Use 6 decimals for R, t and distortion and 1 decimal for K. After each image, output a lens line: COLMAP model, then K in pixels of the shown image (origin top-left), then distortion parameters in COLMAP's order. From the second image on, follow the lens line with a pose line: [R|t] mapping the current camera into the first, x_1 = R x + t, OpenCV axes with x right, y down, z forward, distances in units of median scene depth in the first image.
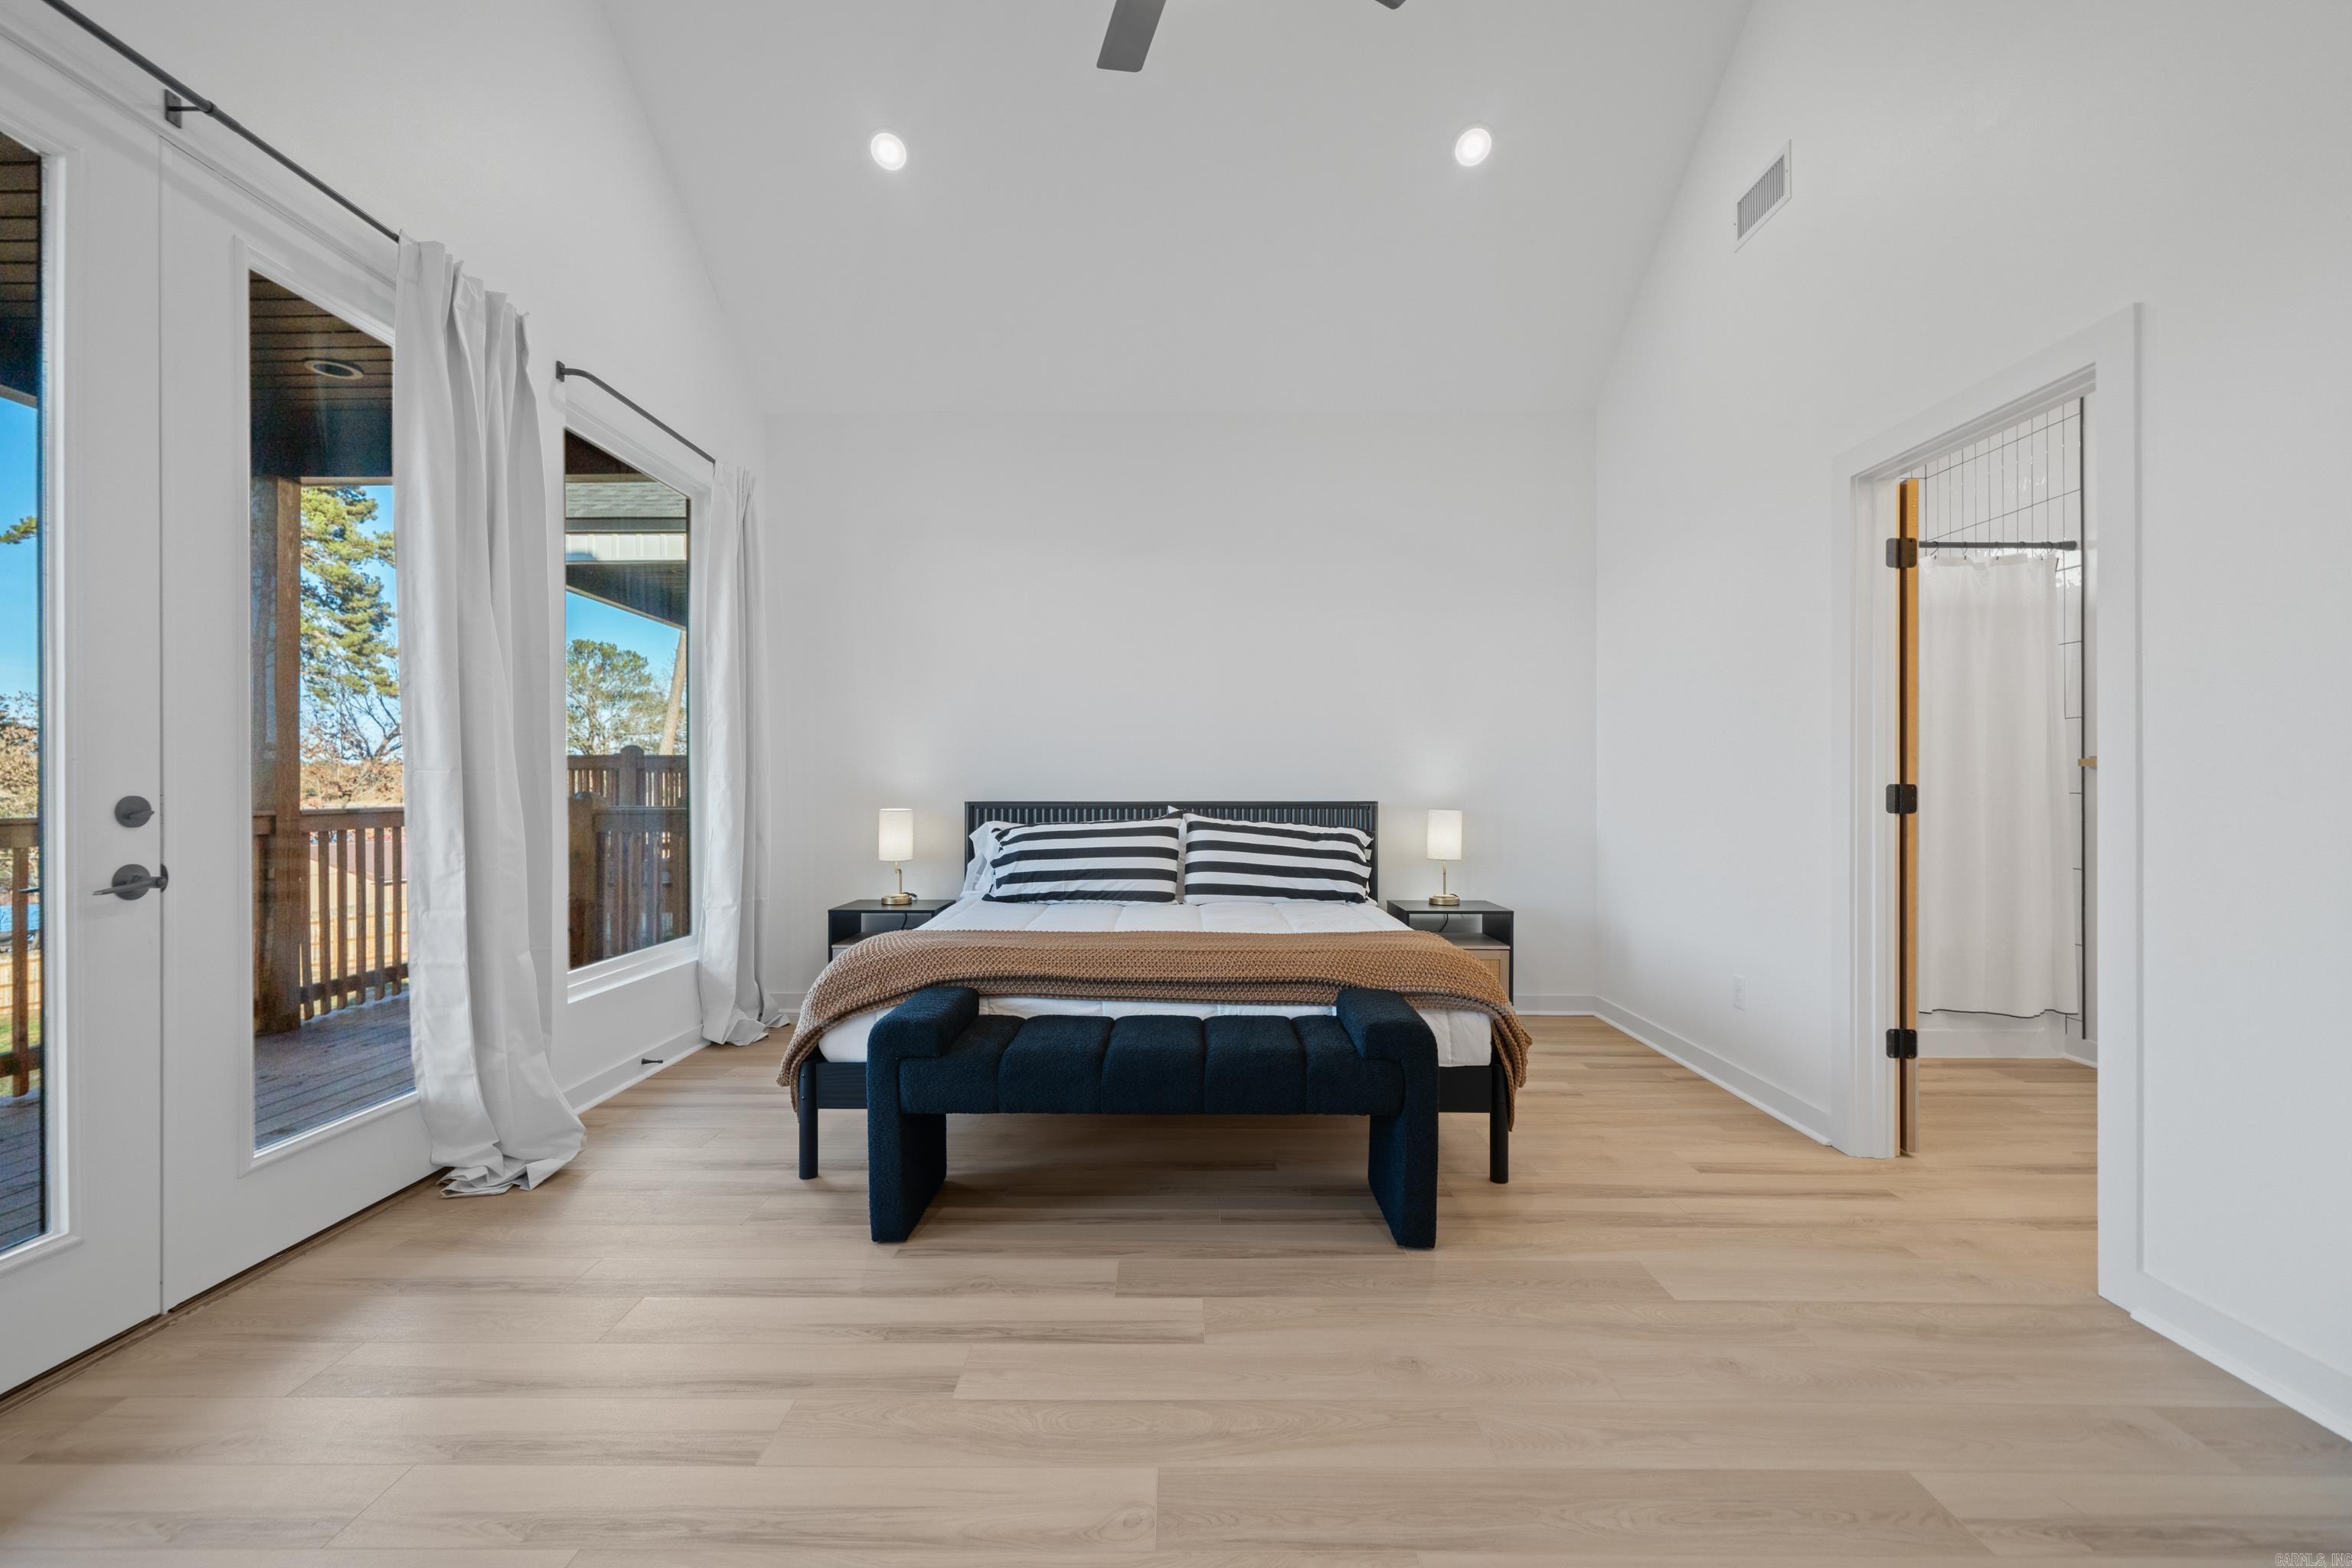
lens RADIAL K [[999.3, 0, 1181.0], [0, 999.3, 790.4], [0, 0, 1]] dist [0.000913, 0.000395]
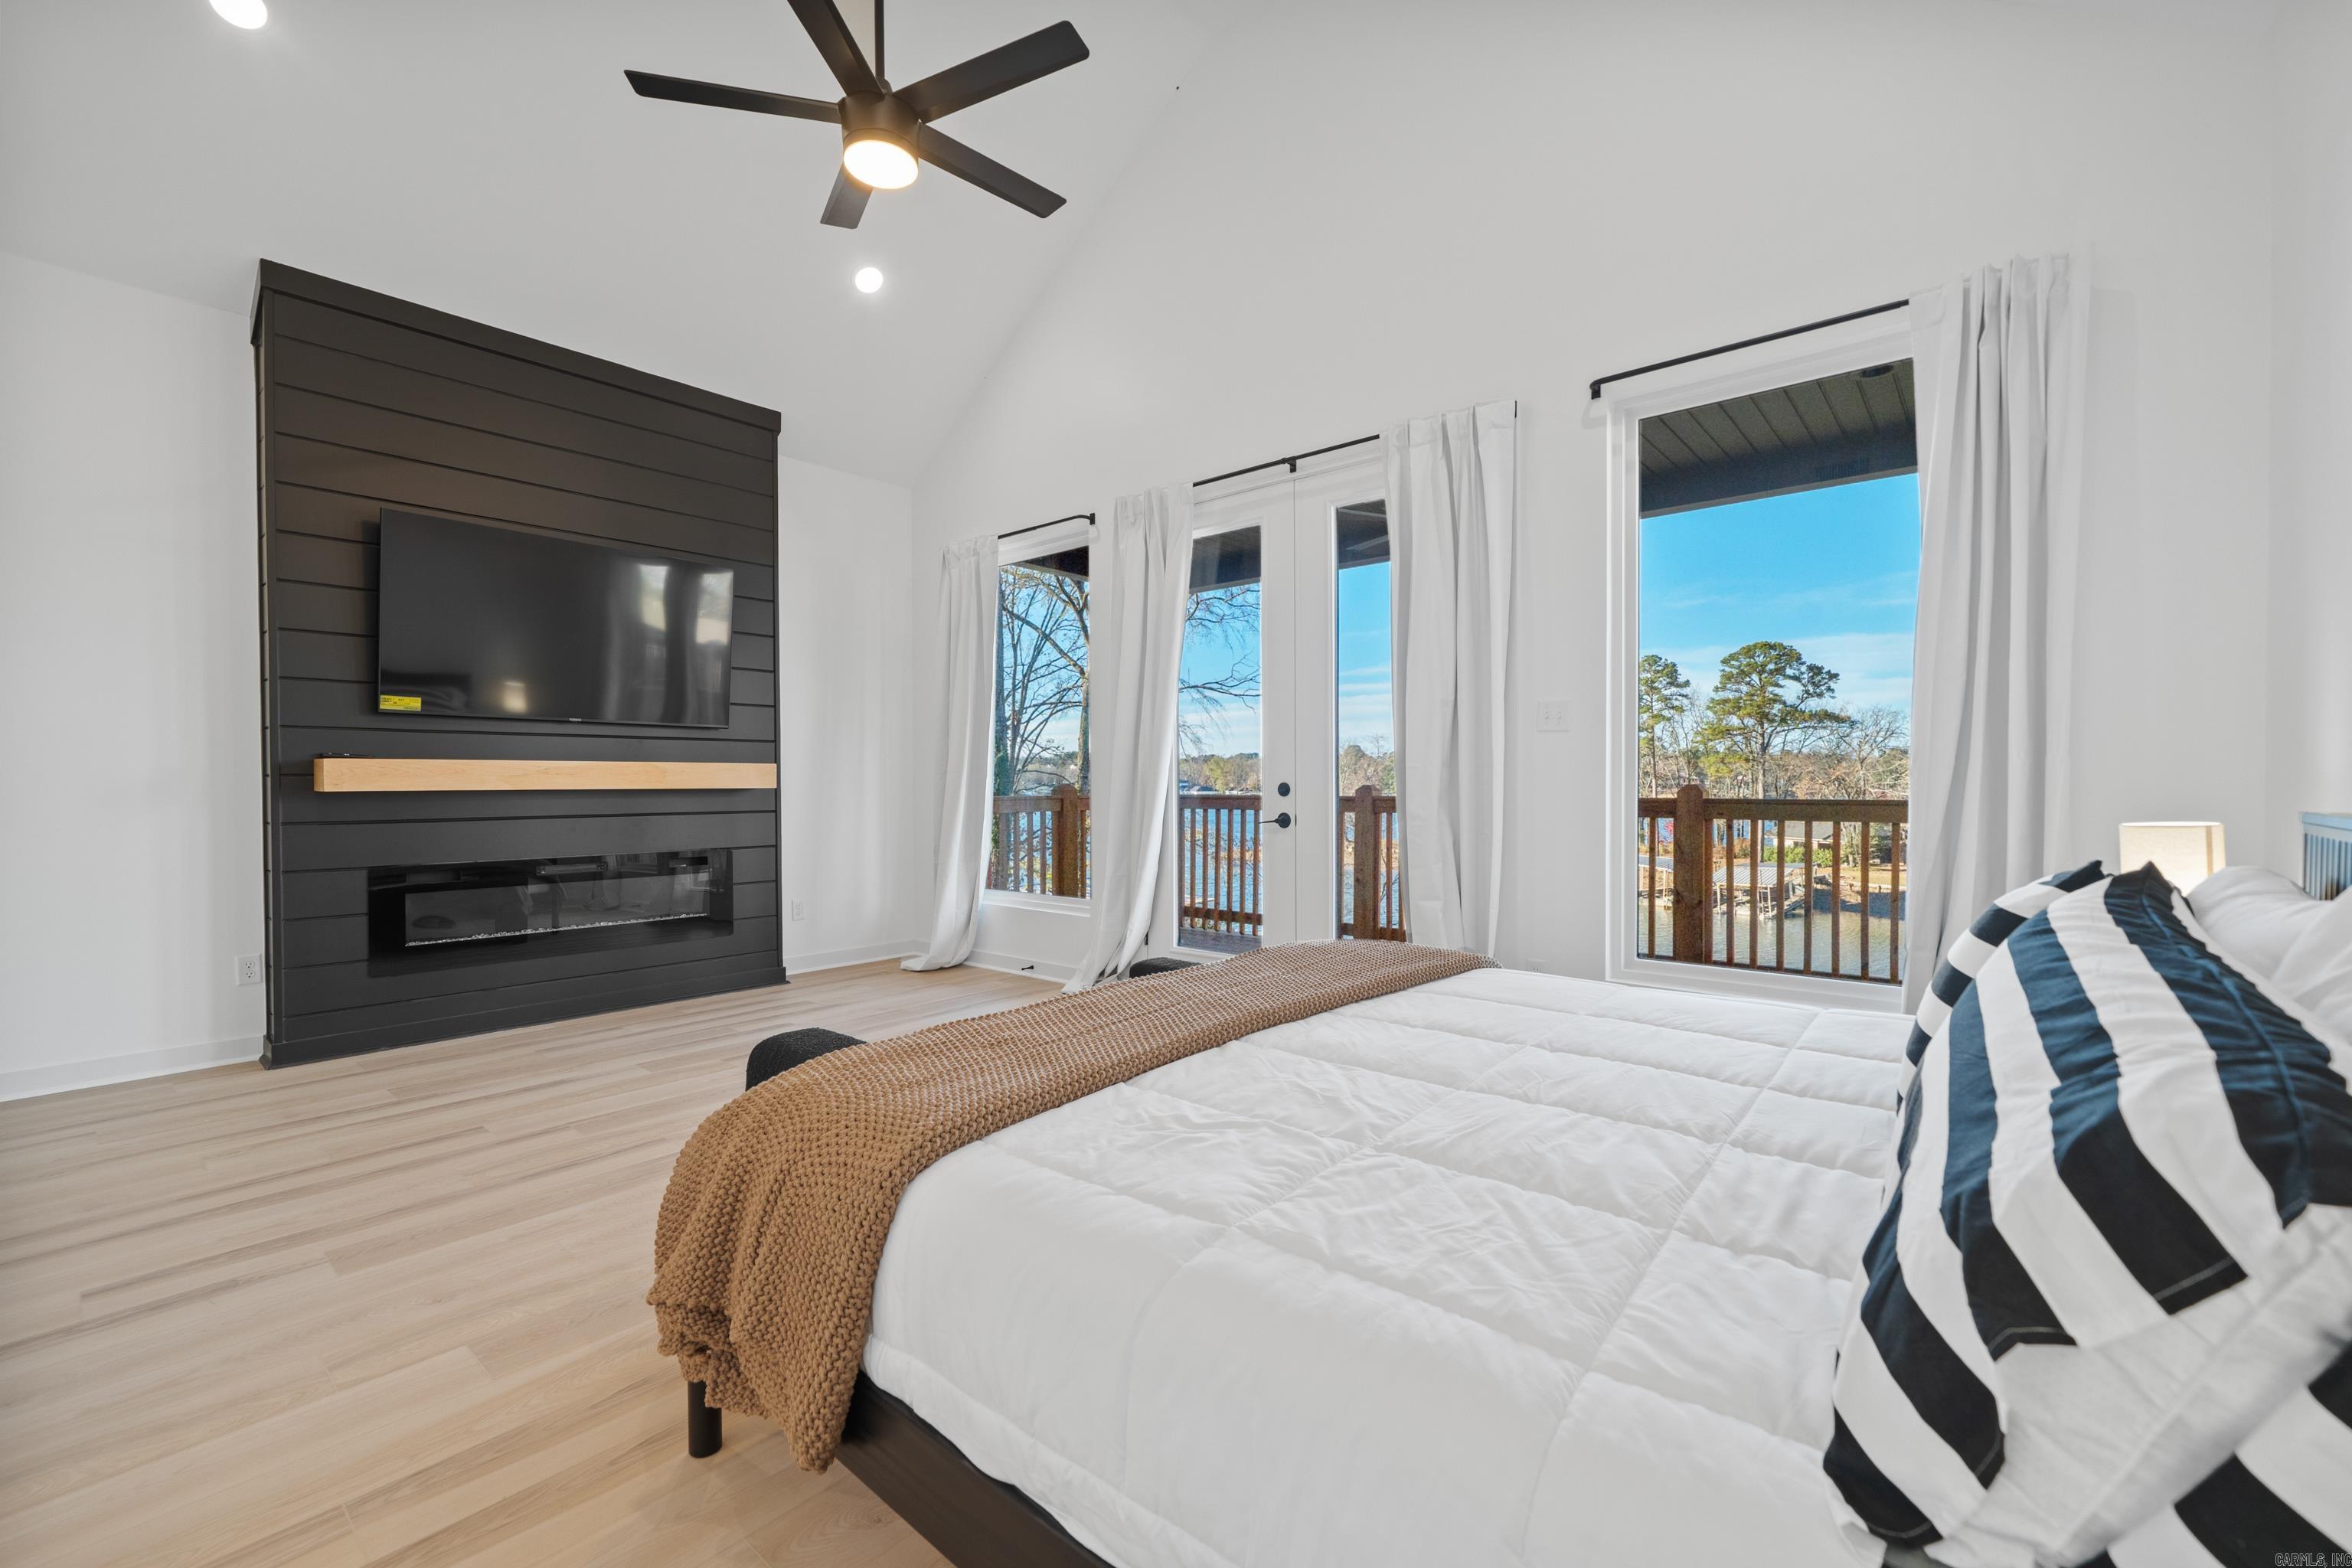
lens RADIAL K [[989.9, 0, 1175.7], [0, 989.9, 798.6], [0, 0, 1]] dist [0.002958, 0.001367]
pose [[-0.646995, 0.017498, -0.762294, 0.586460], [0.004735, 0.999810, 0.018932, -0.000840], [0.762480, 0.008640, -0.646954, 1.605642]]
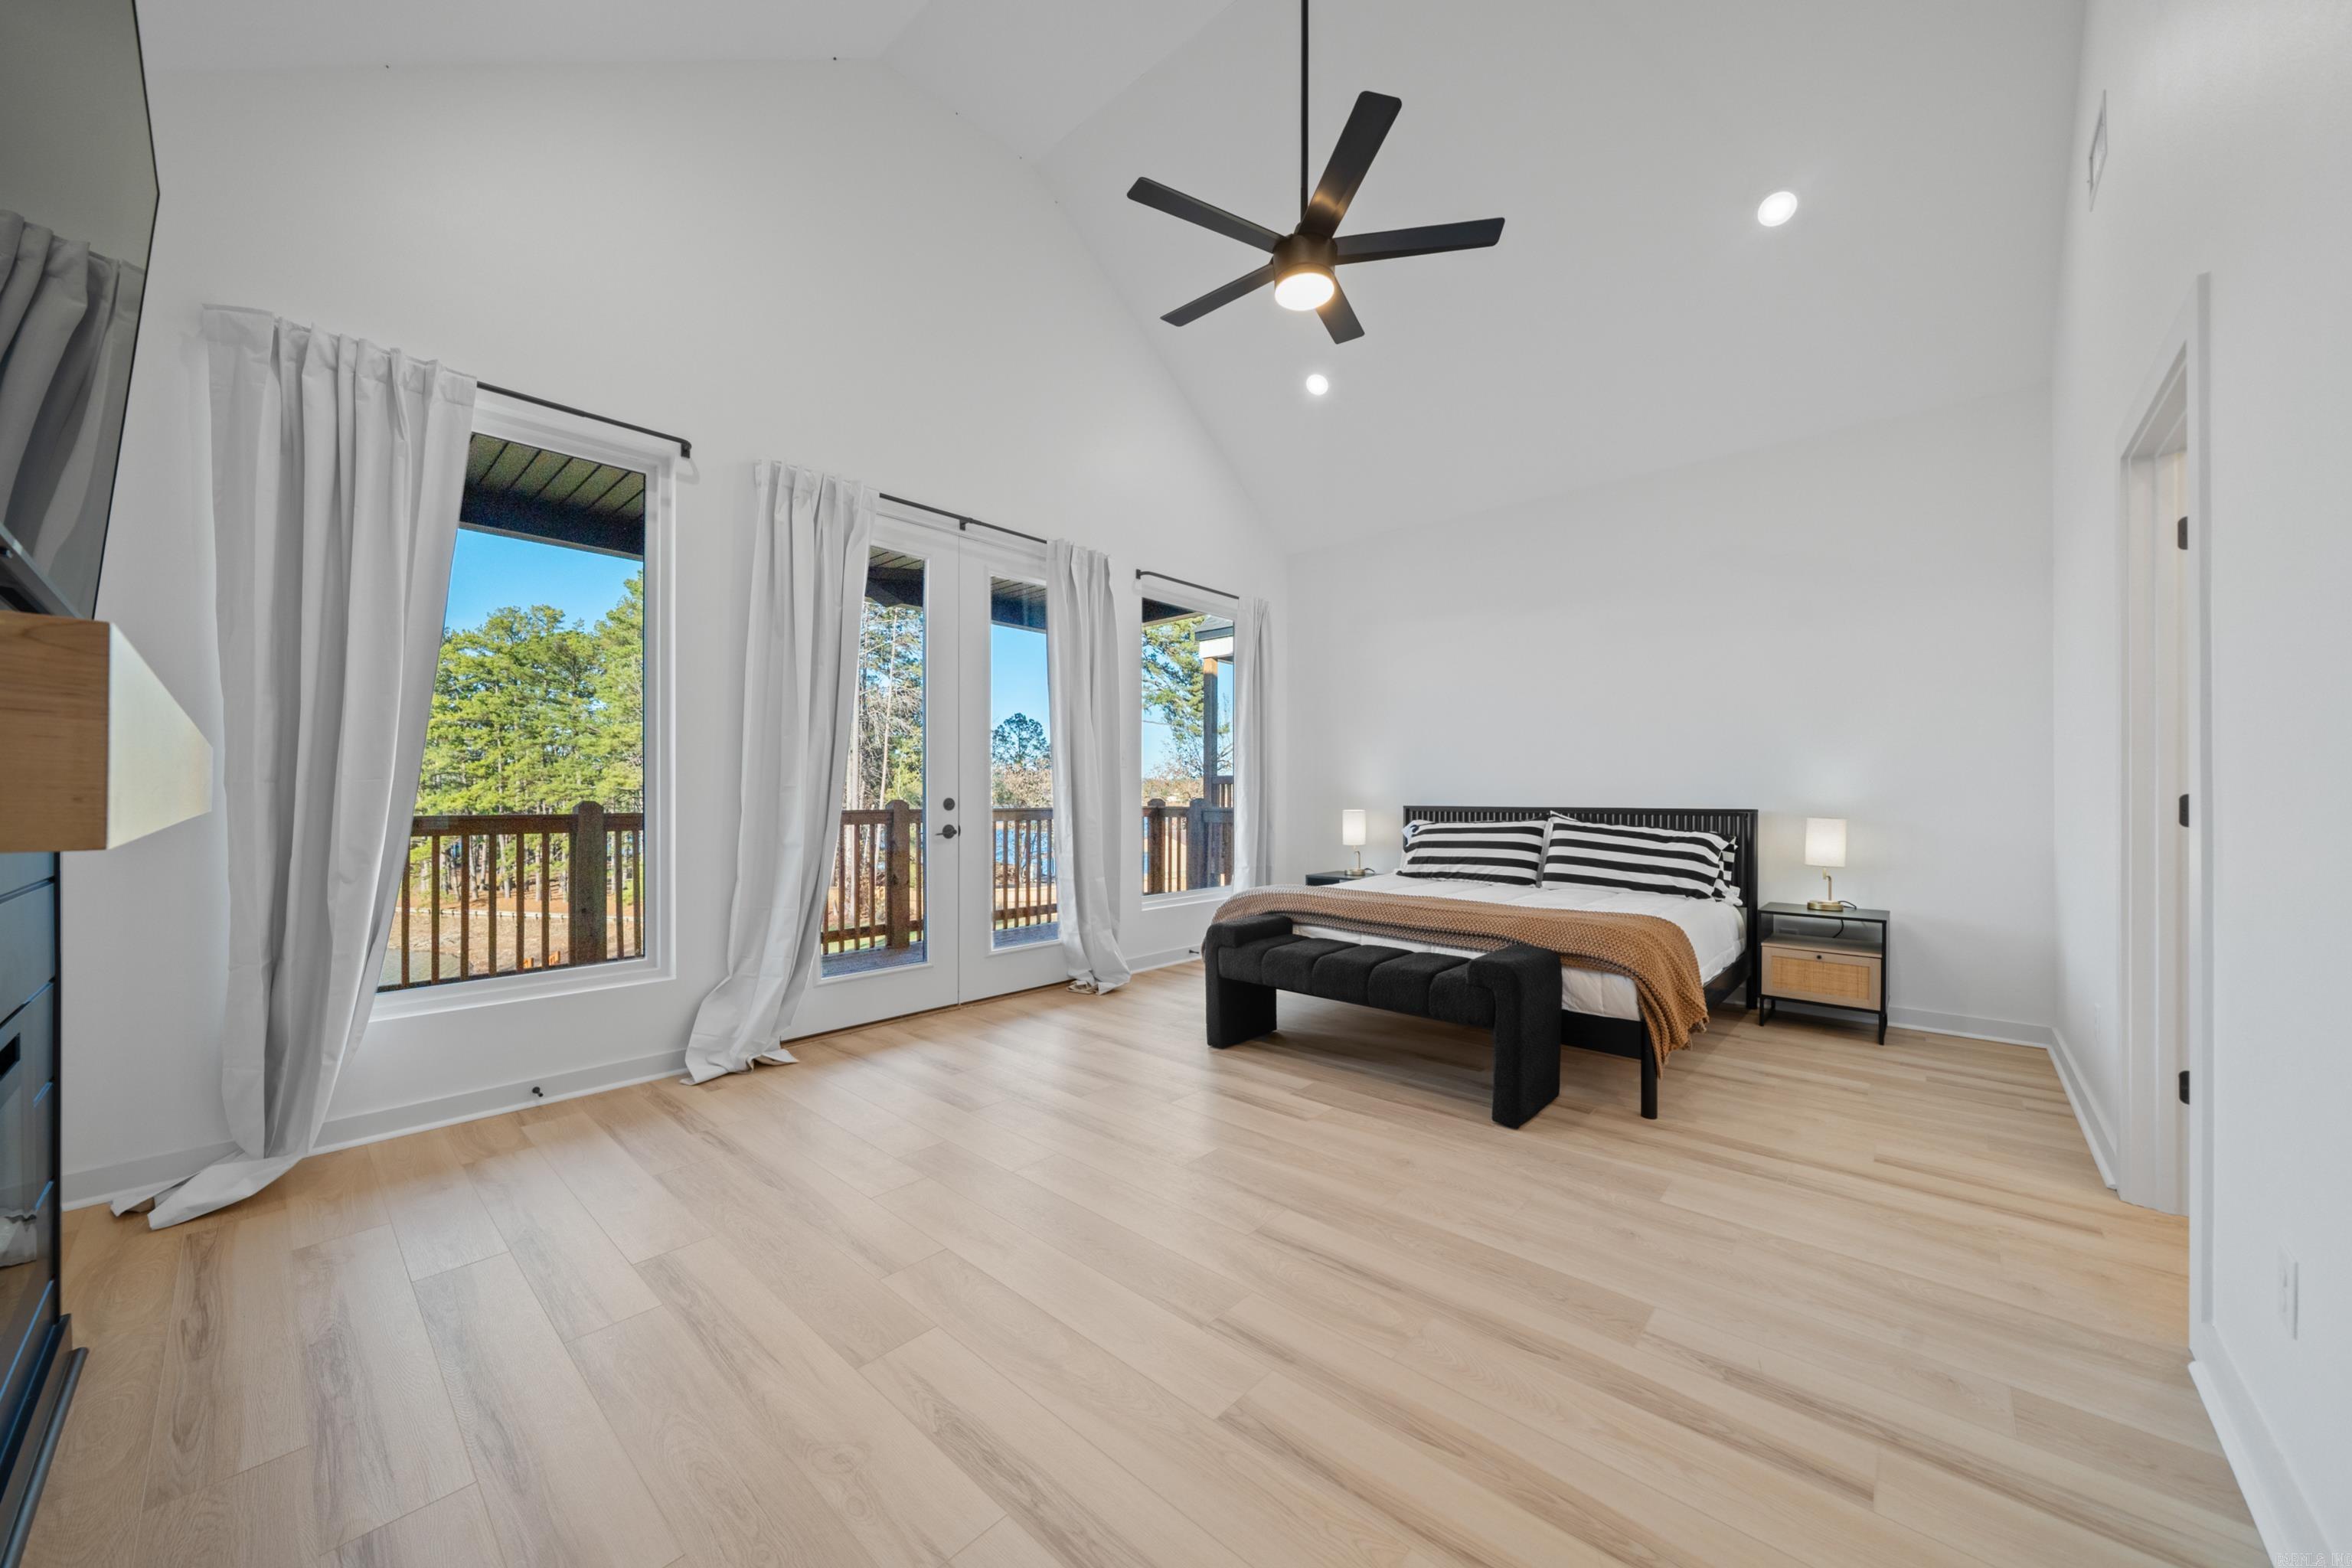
lens RADIAL K [[832.0, 0, 1176.7], [0, 832.0, 792.4], [0, 0, 1]] dist [-0.004621, 0.000114]
pose [[0.749245, -0.000734, -0.662292, 0.567791], [-0.004123, 0.999975, -0.005772, 0.001520], [0.662280, 0.007056, 0.749223, -0.149398]]
